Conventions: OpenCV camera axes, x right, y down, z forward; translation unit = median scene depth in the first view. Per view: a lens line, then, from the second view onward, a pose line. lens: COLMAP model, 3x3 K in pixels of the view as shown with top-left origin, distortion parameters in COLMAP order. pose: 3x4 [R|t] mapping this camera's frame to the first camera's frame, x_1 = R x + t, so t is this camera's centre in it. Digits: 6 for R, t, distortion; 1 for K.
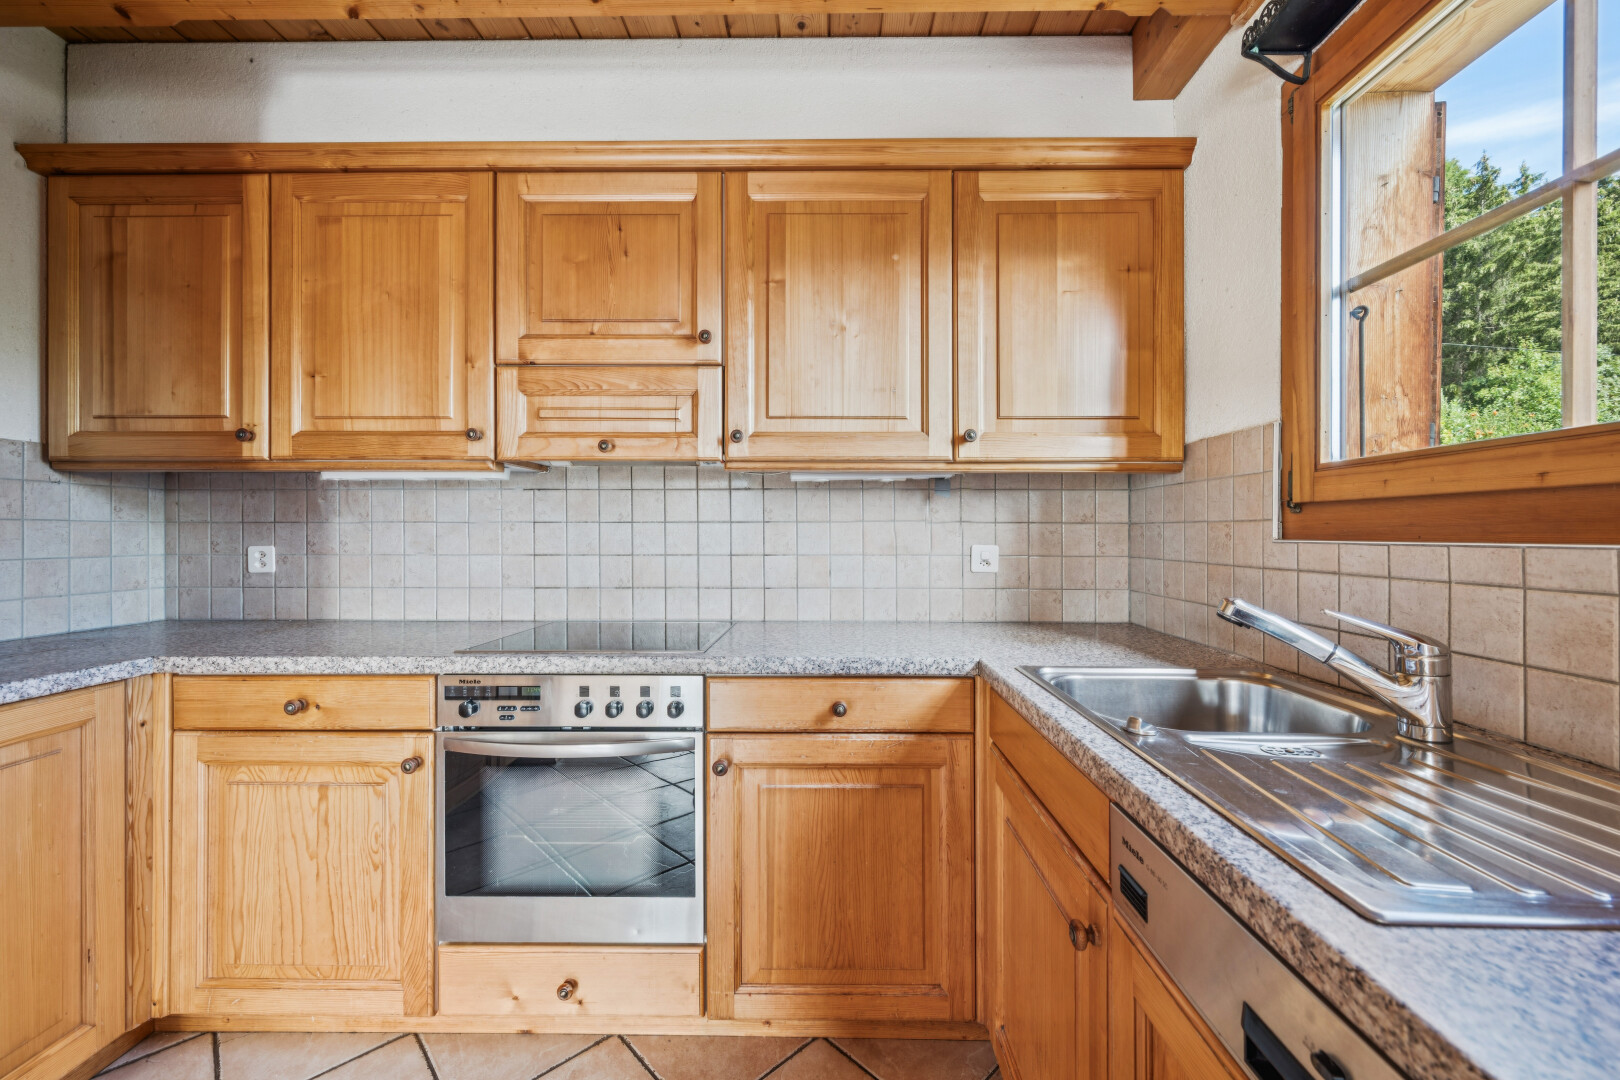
lens RADIAL K [[634.1, 0, 816.0], [0, 634.1, 533.0], [0, 0, 1]] dist [0.000821, -0.000080]
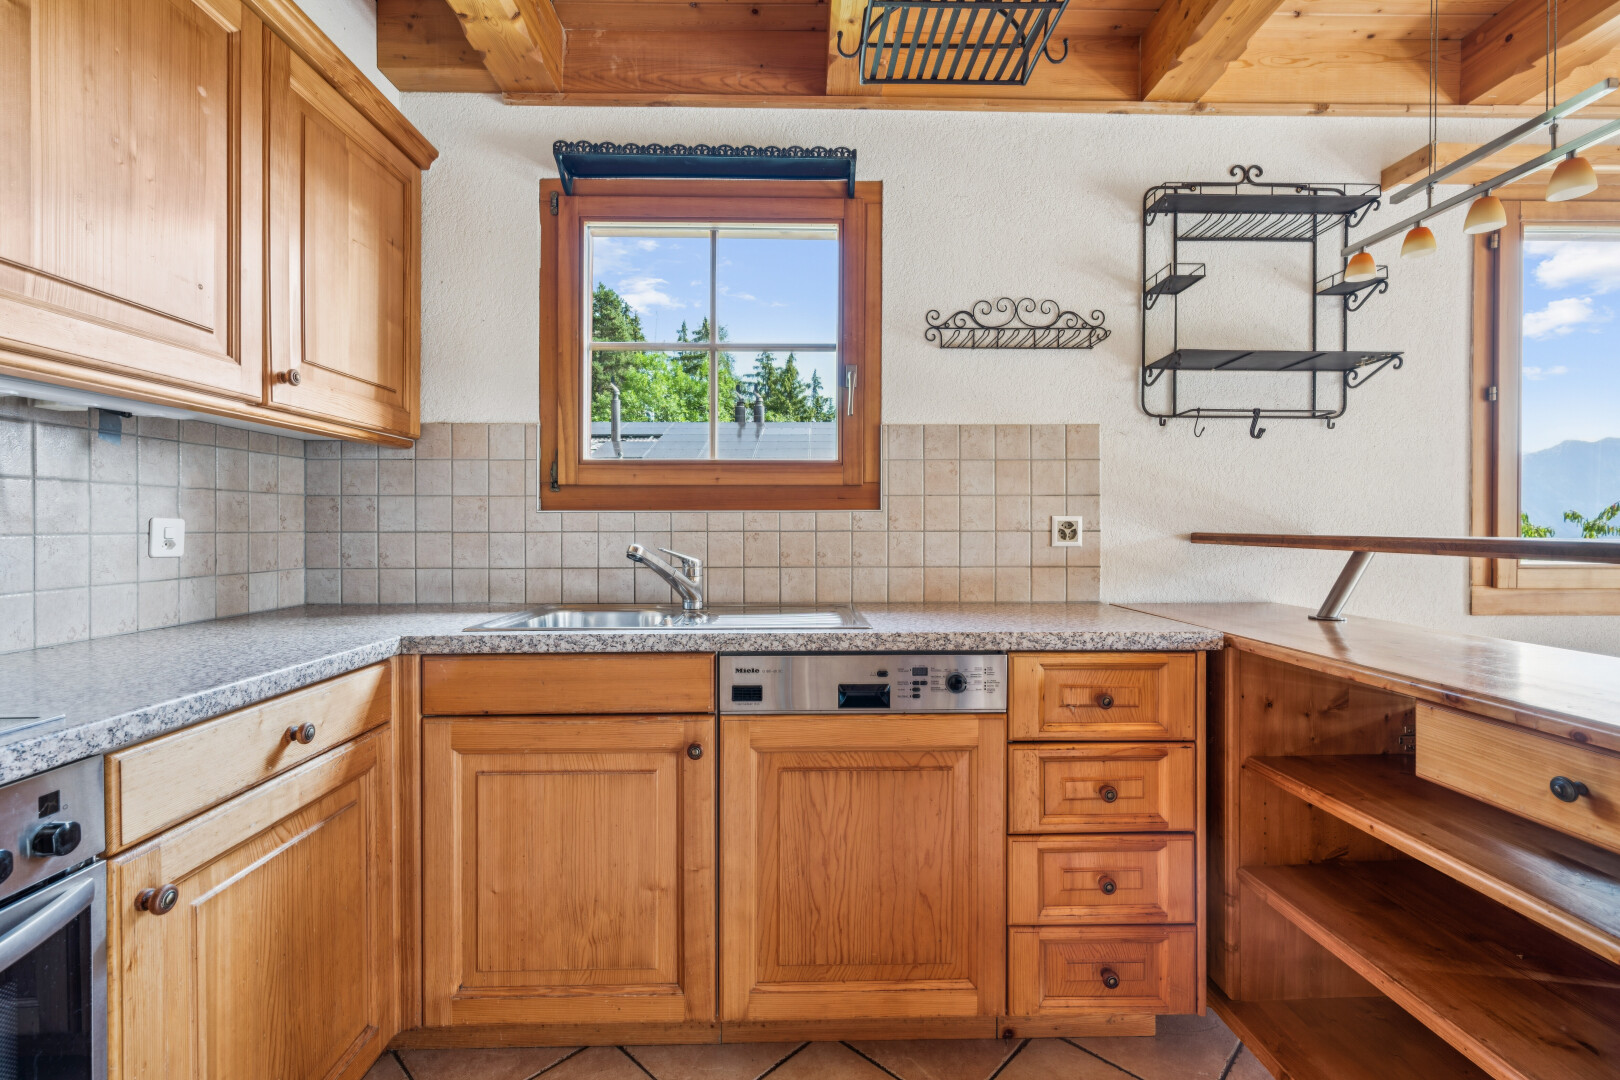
lens RADIAL K [[720.6, 0, 812.3], [0, 720.6, 529.6], [0, 0, 1]] dist [-0.000491, 0.000085]
pose [[-0.027447, -0.010220, 0.999571, -0.674378], [0.000902, 0.999947, 0.010248, 0.029011], [-0.999623, 0.001182, -0.027436, 0.366460]]
